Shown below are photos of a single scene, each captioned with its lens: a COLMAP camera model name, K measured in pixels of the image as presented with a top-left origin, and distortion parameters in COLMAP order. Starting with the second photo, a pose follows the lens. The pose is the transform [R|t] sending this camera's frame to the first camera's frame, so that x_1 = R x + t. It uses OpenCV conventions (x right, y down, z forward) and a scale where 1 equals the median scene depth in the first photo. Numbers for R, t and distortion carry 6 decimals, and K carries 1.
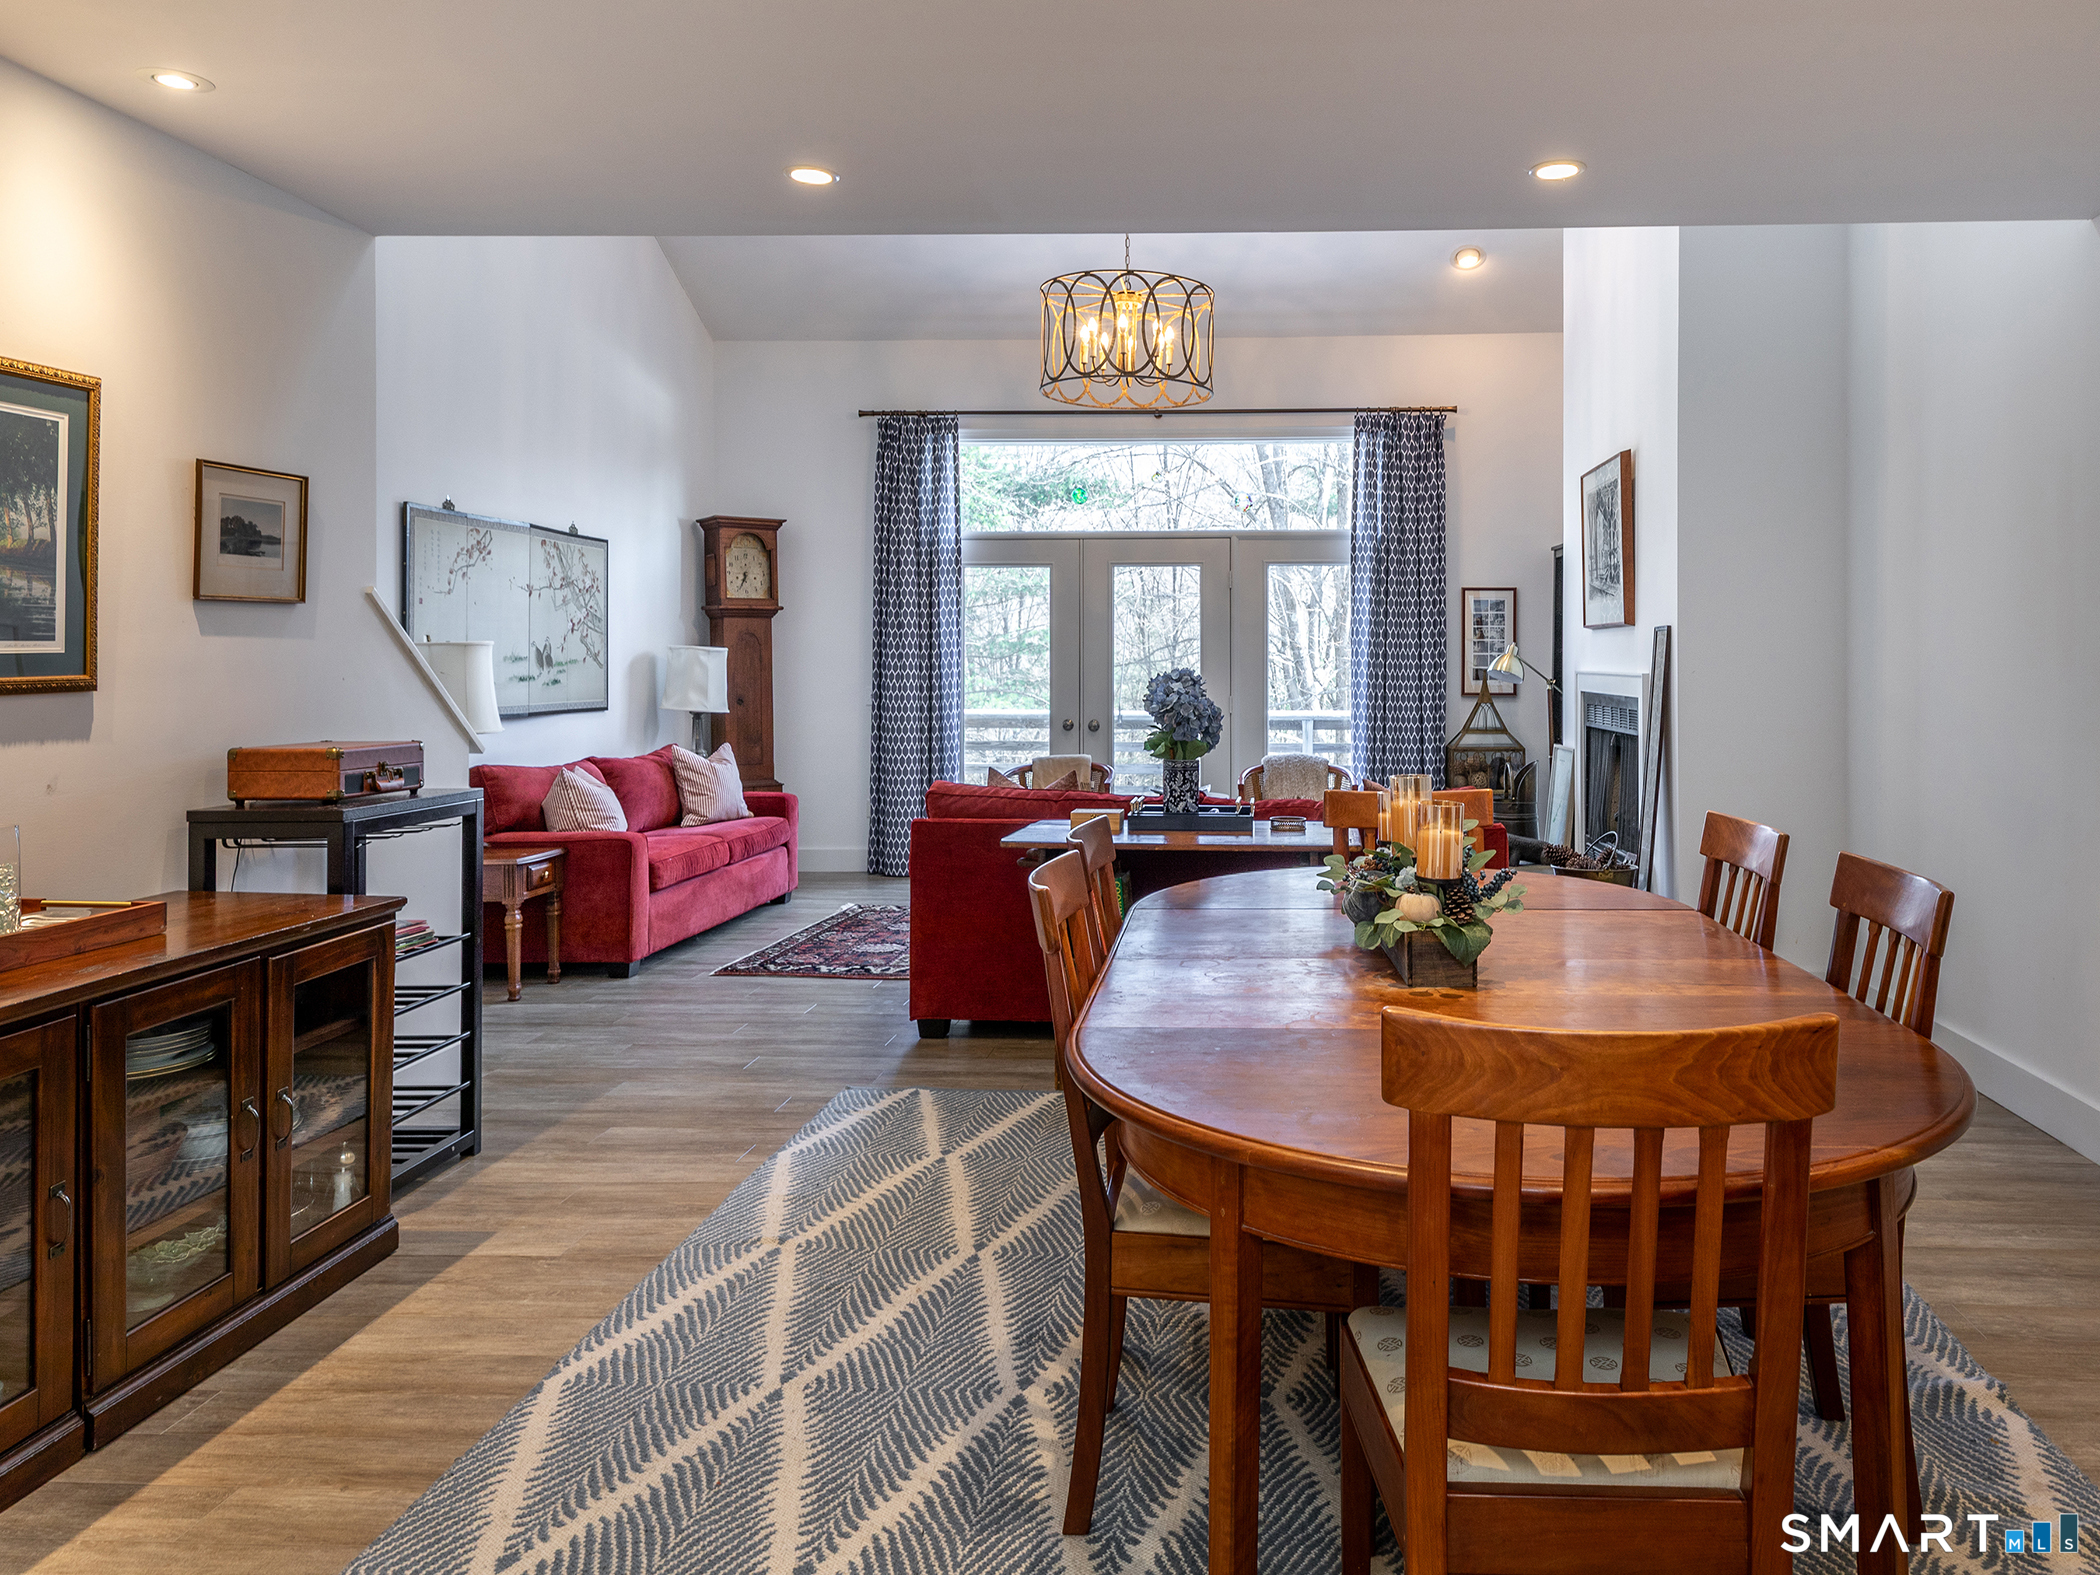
lens RADIAL K [[1517.5, 0, 1198.4], [0, 1517.5, 667.8], [0, 0, 1]] dist [0.003594, 0.000339]
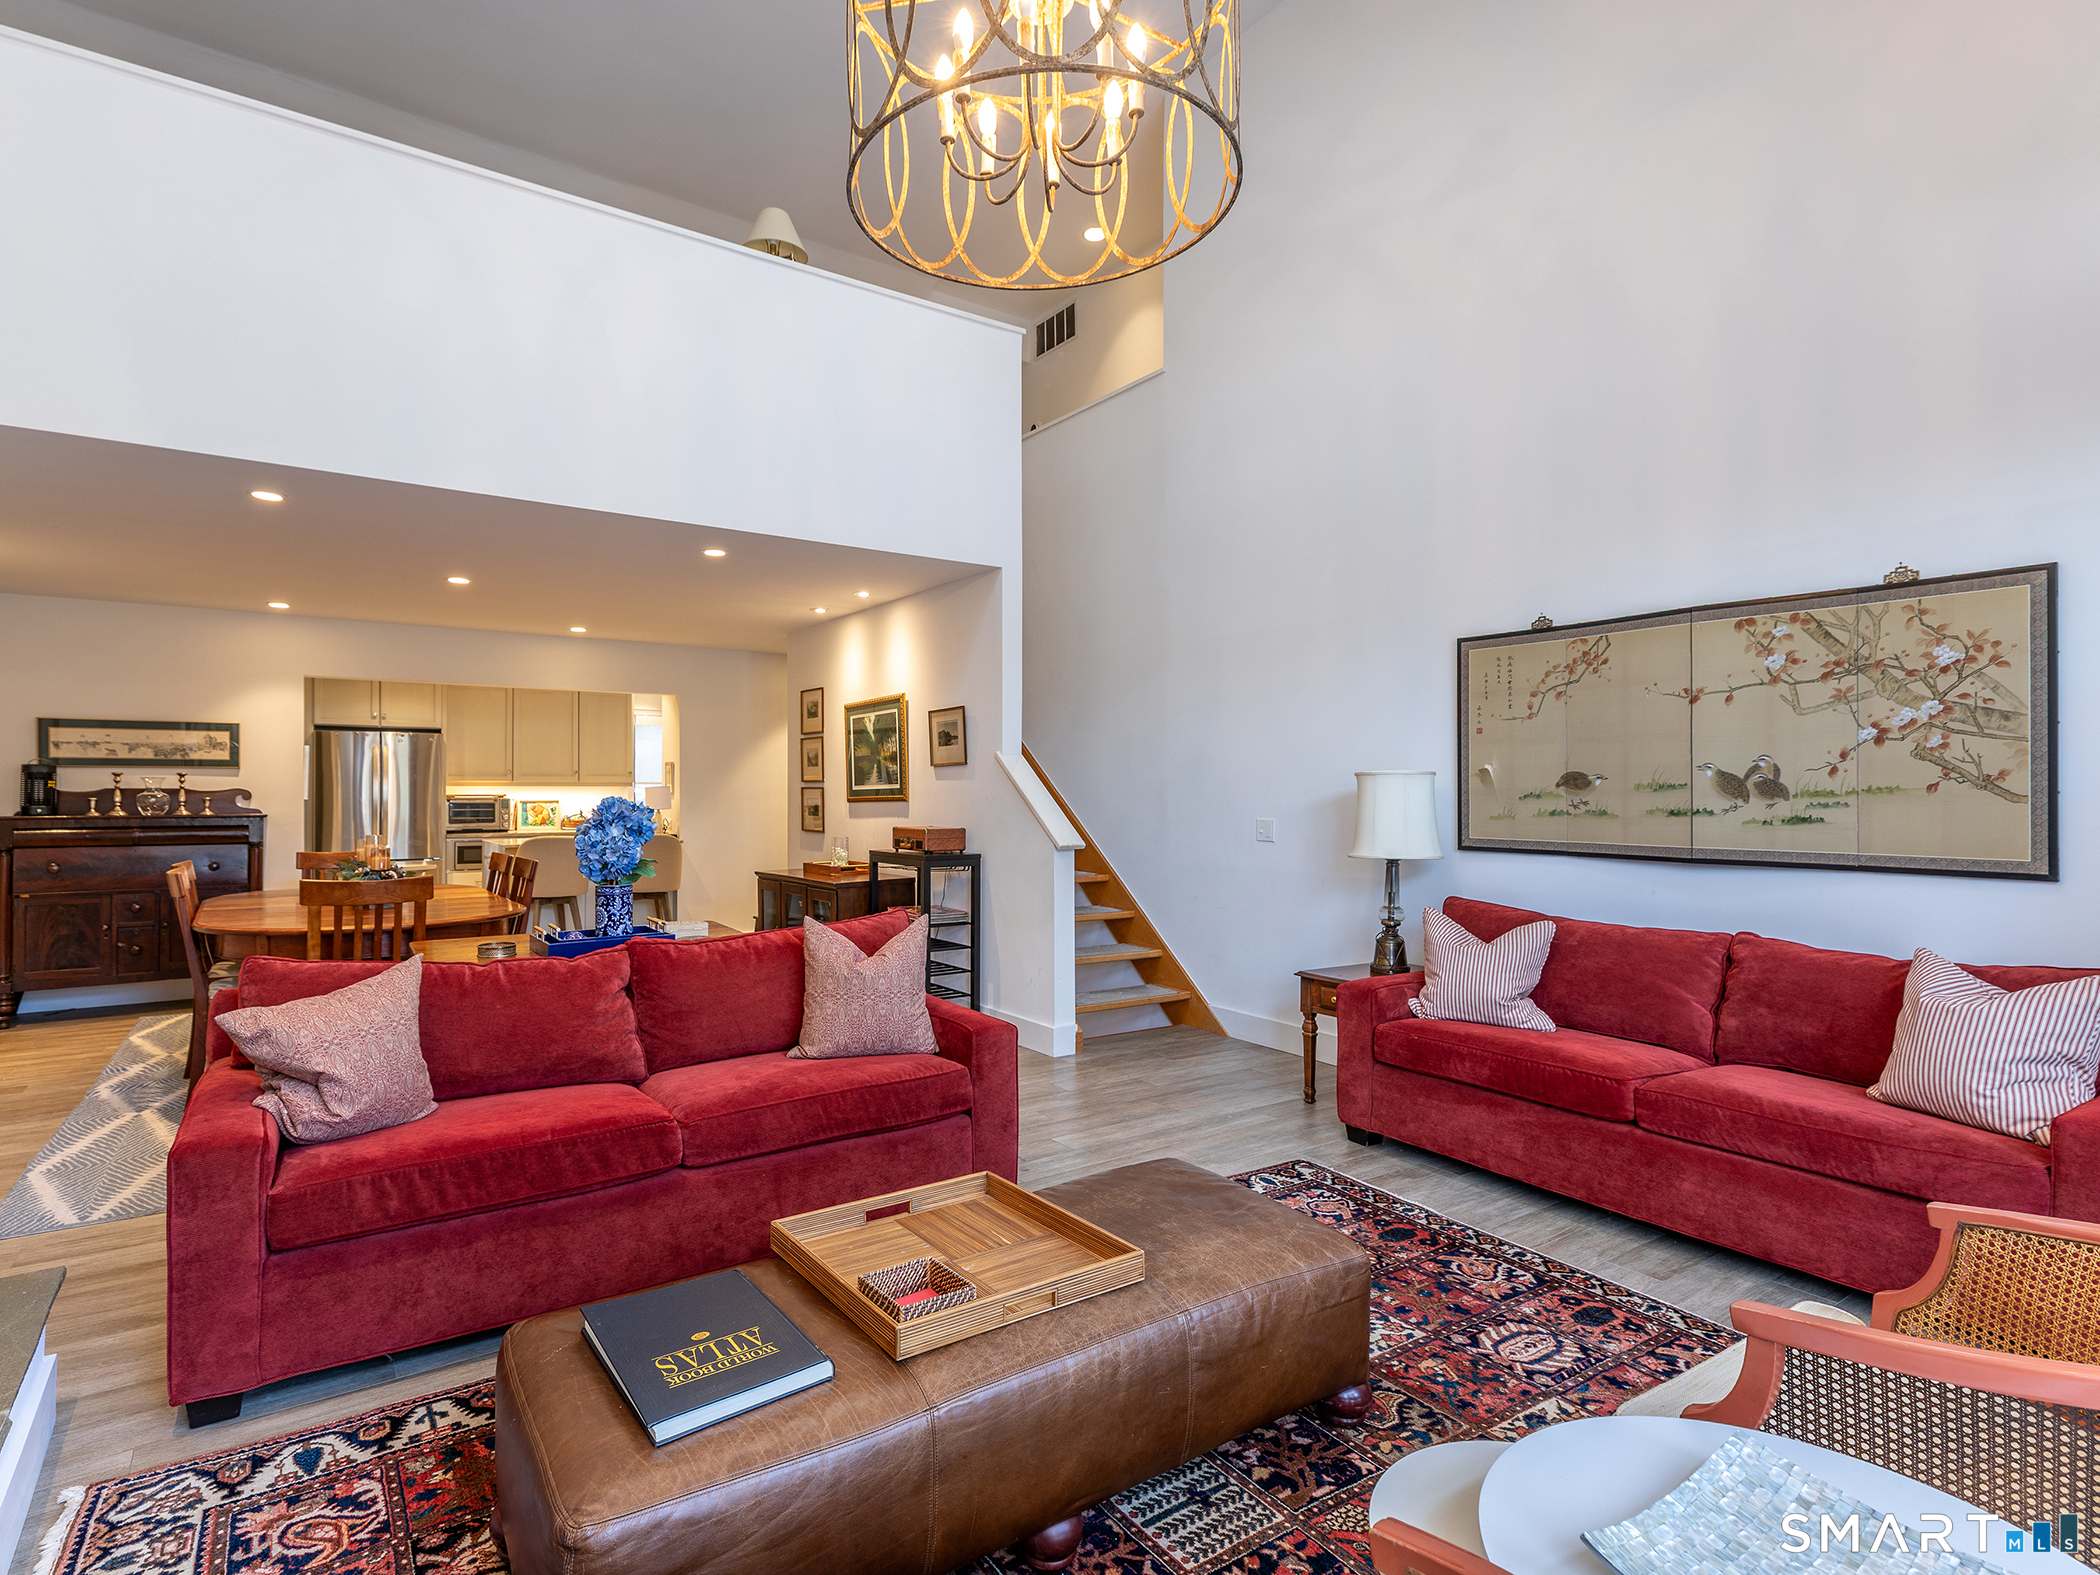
lens RADIAL K [[986.1, 0, 961.7], [0, 986.1, 805.9], [0, 0, 1]] dist [-0.010634, 0.000039]
pose [[-0.802744, 0.010213, -0.596236, 0.110448], [-0.001343, 0.999820, 0.018934, -0.003911], [0.596322, 0.016000, -0.802586, 0.918944]]
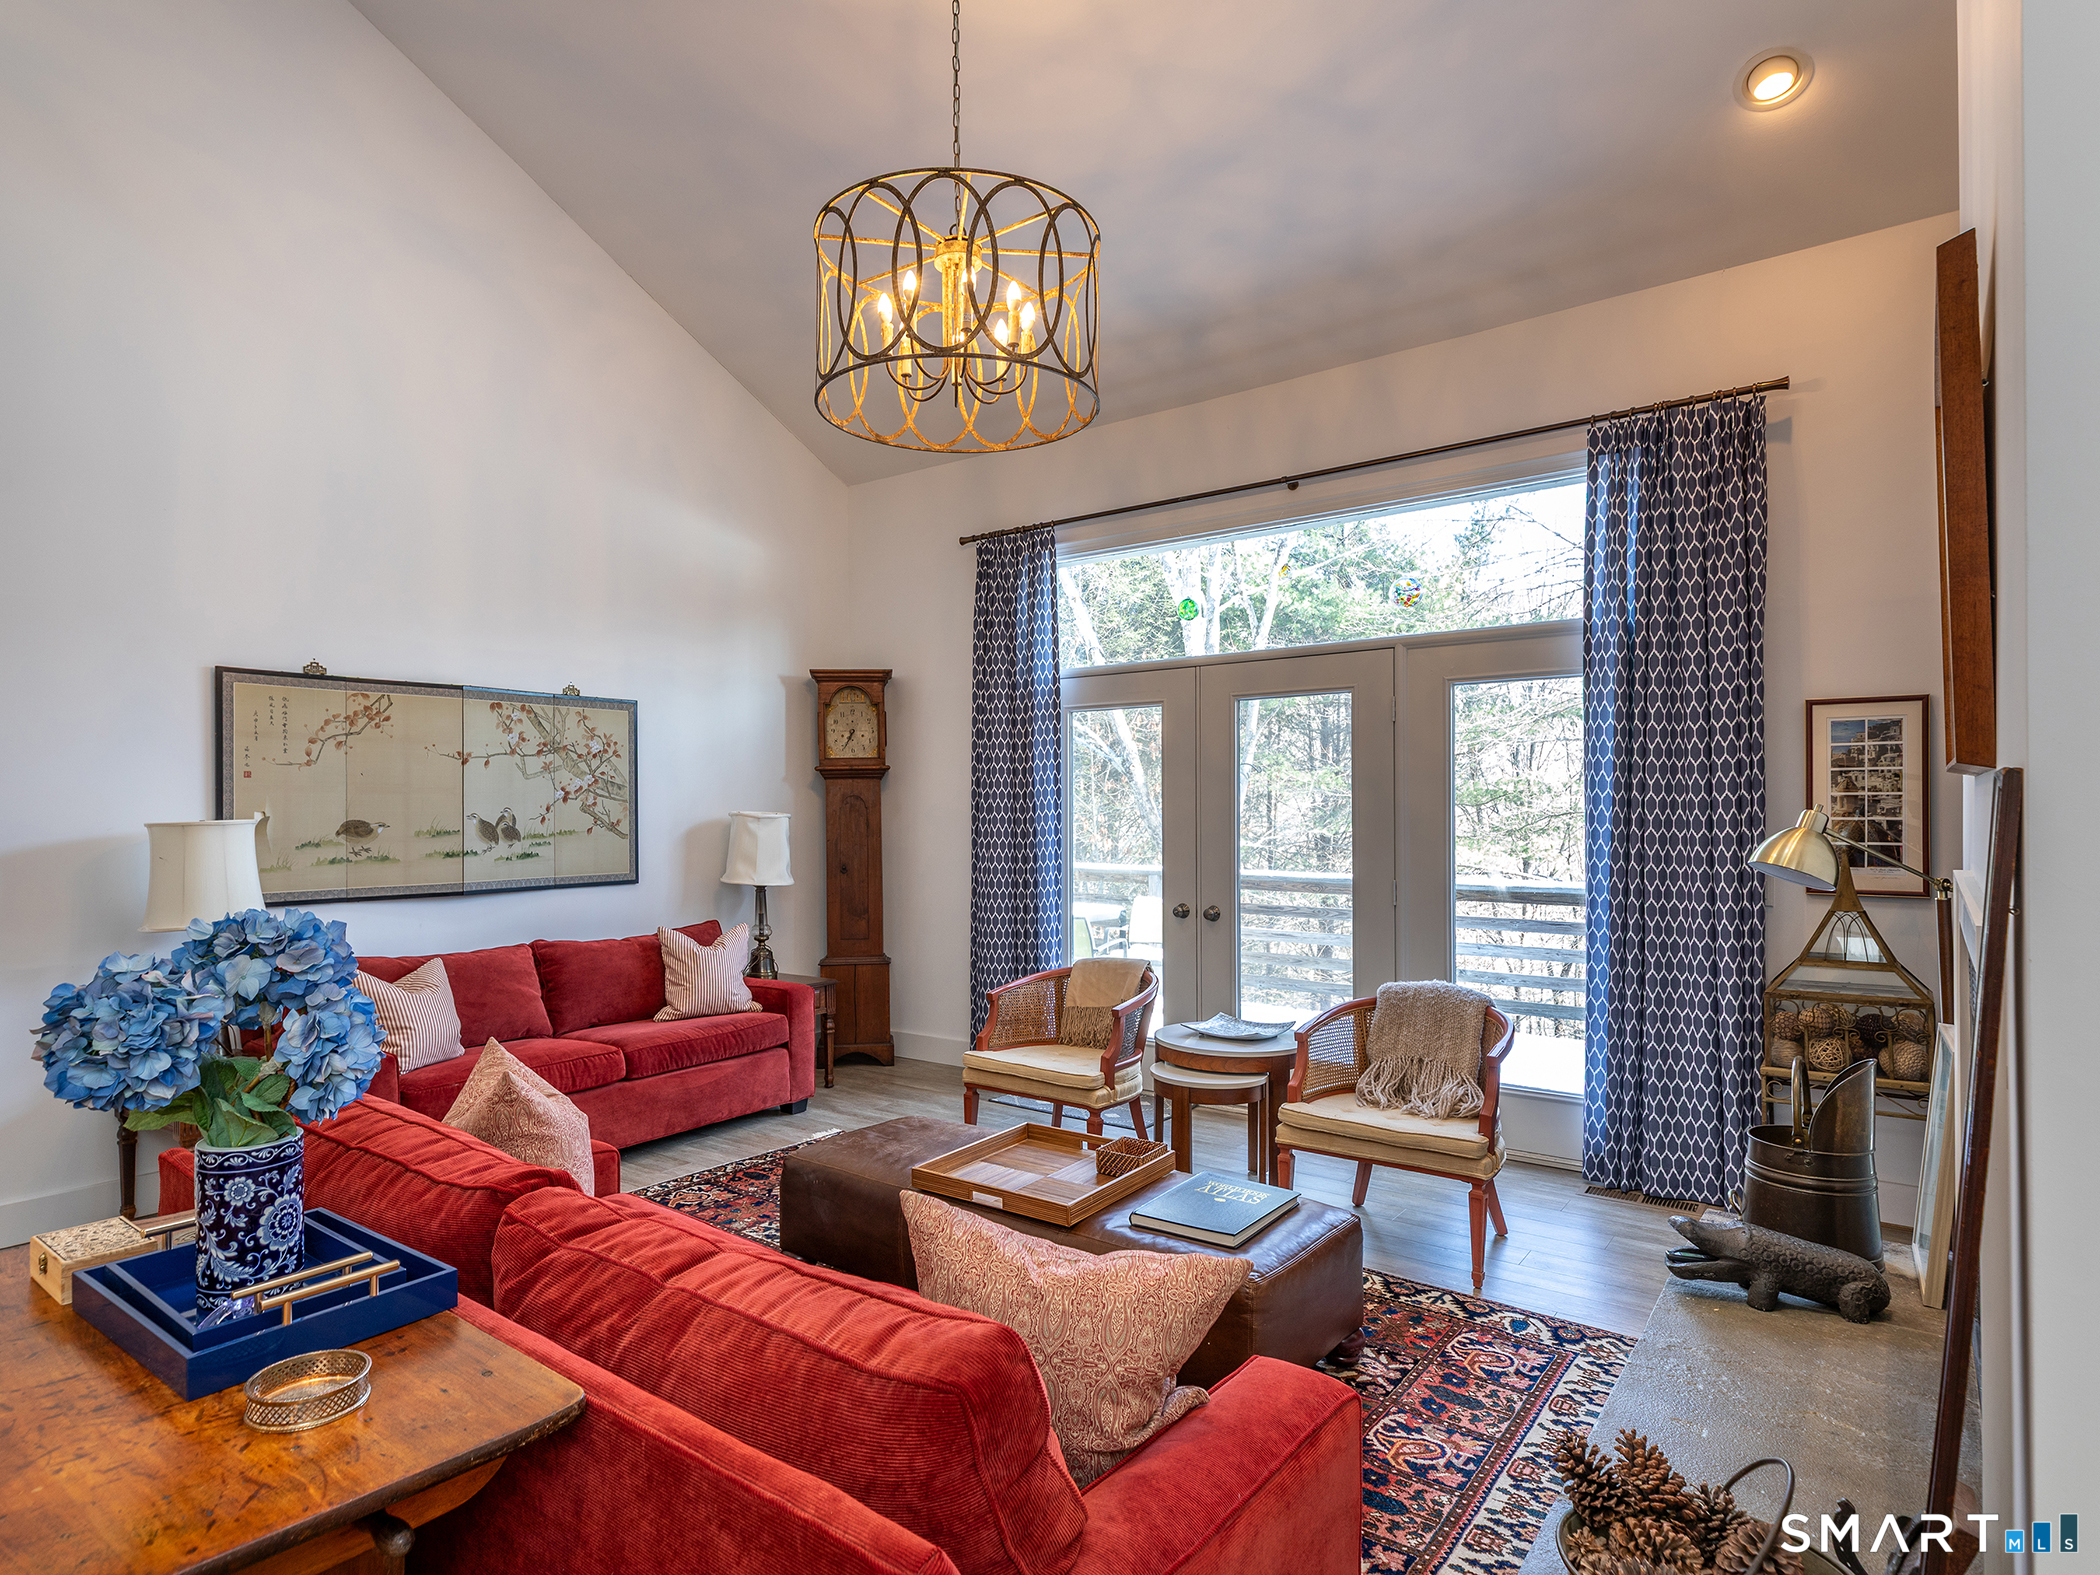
lens RADIAL K [[1158.9, 0, 1000.2], [0, 1158.9, 810.8], [0, 0, 1]] dist [0.020649, -0.017850]
pose [[0.814988, -0.003670, -0.579466, 0.182158], [0.005350, 0.999985, 0.001191, -0.014184], [0.579453, -0.004071, 0.814995, 0.480448]]
